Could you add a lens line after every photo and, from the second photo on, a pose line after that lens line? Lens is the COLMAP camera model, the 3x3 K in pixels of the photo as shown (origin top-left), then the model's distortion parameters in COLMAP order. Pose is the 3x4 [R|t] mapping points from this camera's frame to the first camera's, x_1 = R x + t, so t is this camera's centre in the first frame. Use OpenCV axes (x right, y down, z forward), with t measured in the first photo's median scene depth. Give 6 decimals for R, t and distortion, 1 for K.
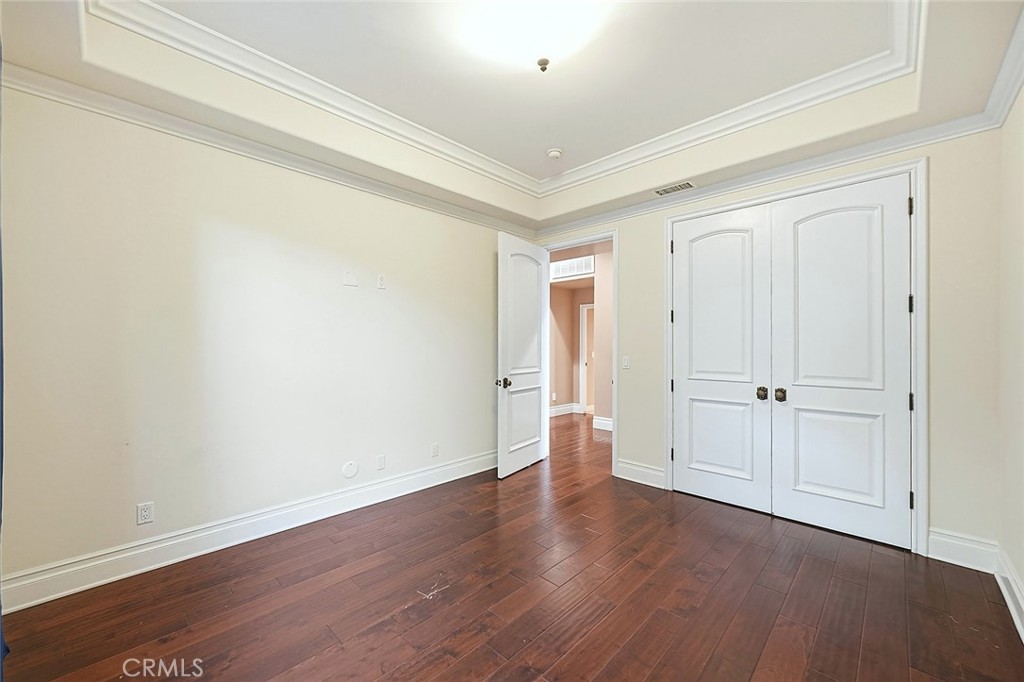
lens RADIAL K [[396.2, 0, 514.3], [0, 396.2, 344.2], [0, 0, 1]] dist [0.009643, 0.000056]
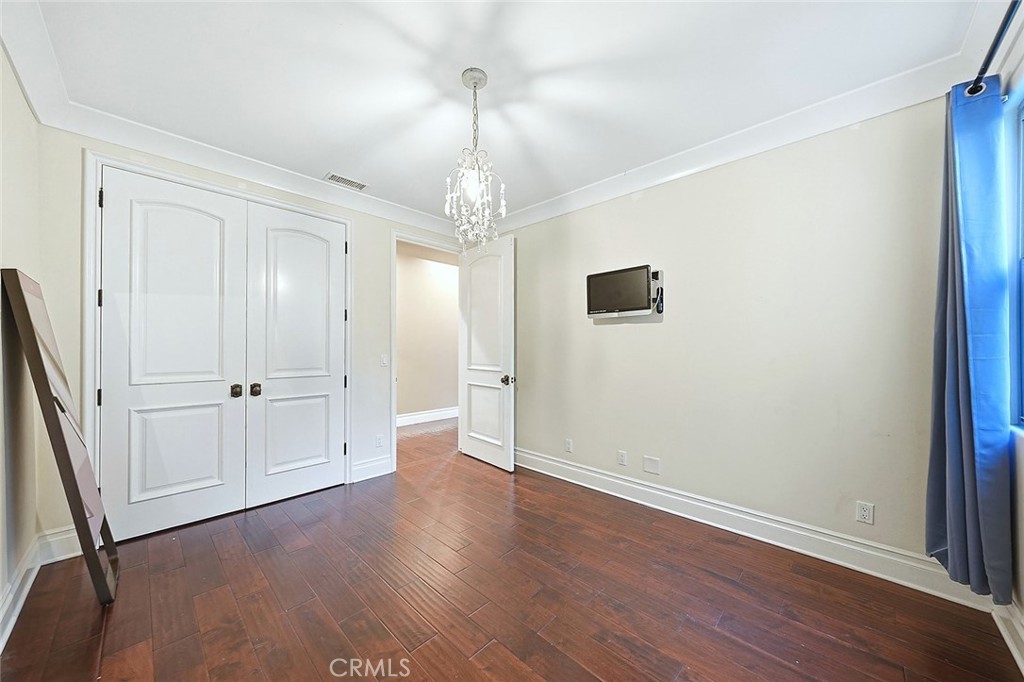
lens RADIAL K [[352.8, 0, 514.3], [0, 352.8, 344.2], [0, 0, 1]] dist [-0.005731, -0.000004]
pose [[-0.002001, 0.016544, 0.999861, -0.254275], [-0.008480, 0.999827, -0.016560, 0.018470], [-0.999962, -0.008512, -0.001861, 0.324136]]
